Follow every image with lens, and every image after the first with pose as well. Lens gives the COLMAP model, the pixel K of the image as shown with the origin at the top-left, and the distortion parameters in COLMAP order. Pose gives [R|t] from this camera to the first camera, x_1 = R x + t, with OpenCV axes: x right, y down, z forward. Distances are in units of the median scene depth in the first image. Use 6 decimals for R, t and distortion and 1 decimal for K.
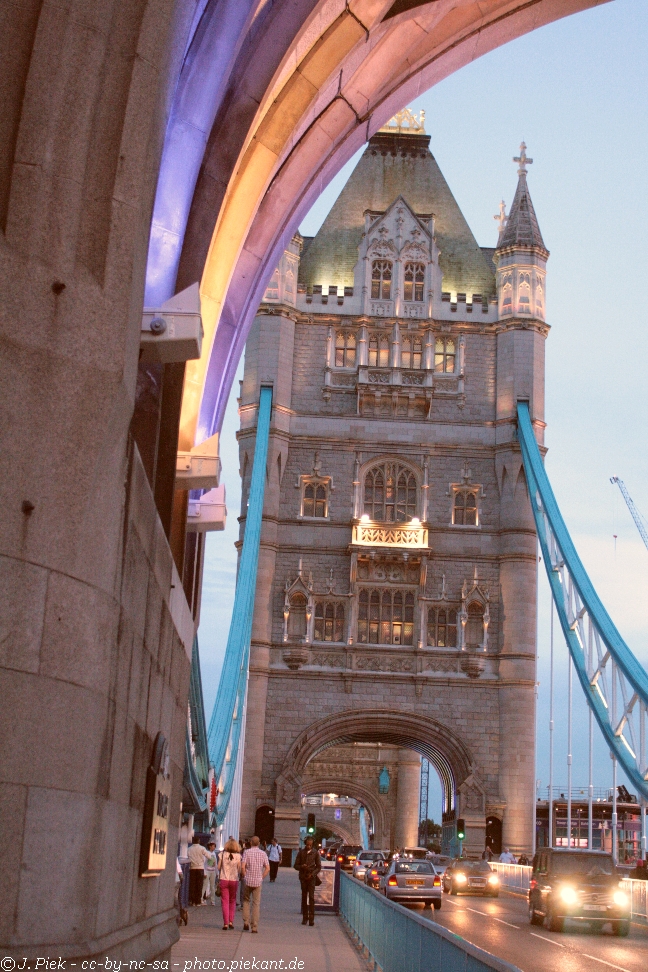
lens RADIAL K [[1563.3, 0, 326.7], [0, 1563.3, 486.4], [0, 0, 1]] dist [-0.037435, 0.000000]
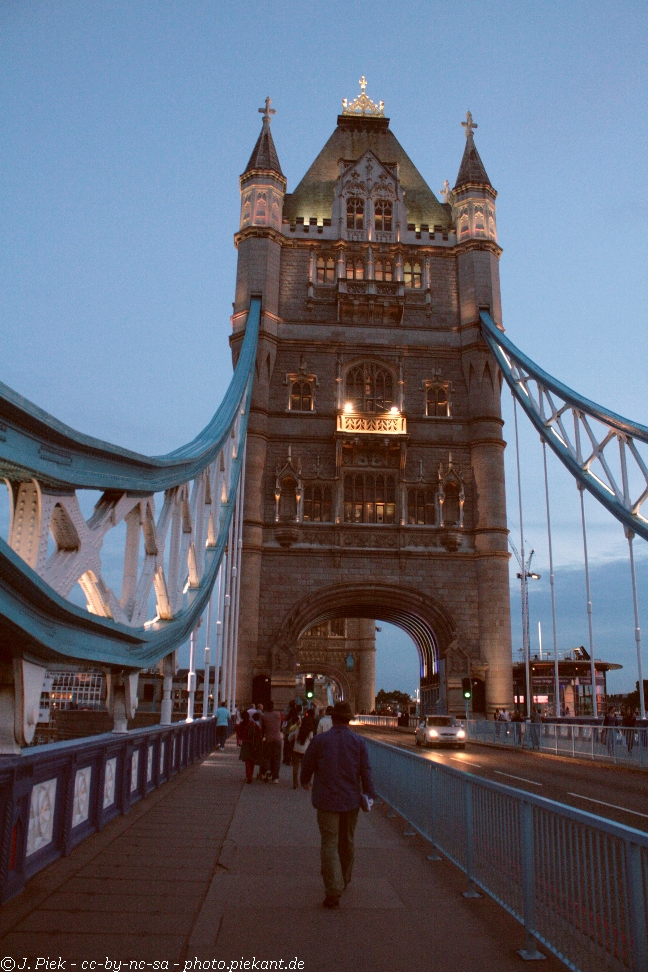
lens RADIAL K [[801.9, 0, 335.9], [0, 801.9, 508.1], [0, 0, 1]] dist [-0.139304, -0.000447]
pose [[0.998421, -0.020756, 0.052192, -0.014387], [0.021857, 0.999549, -0.020617, 0.099799], [-0.051741, 0.021725, 0.998424, 0.439975]]
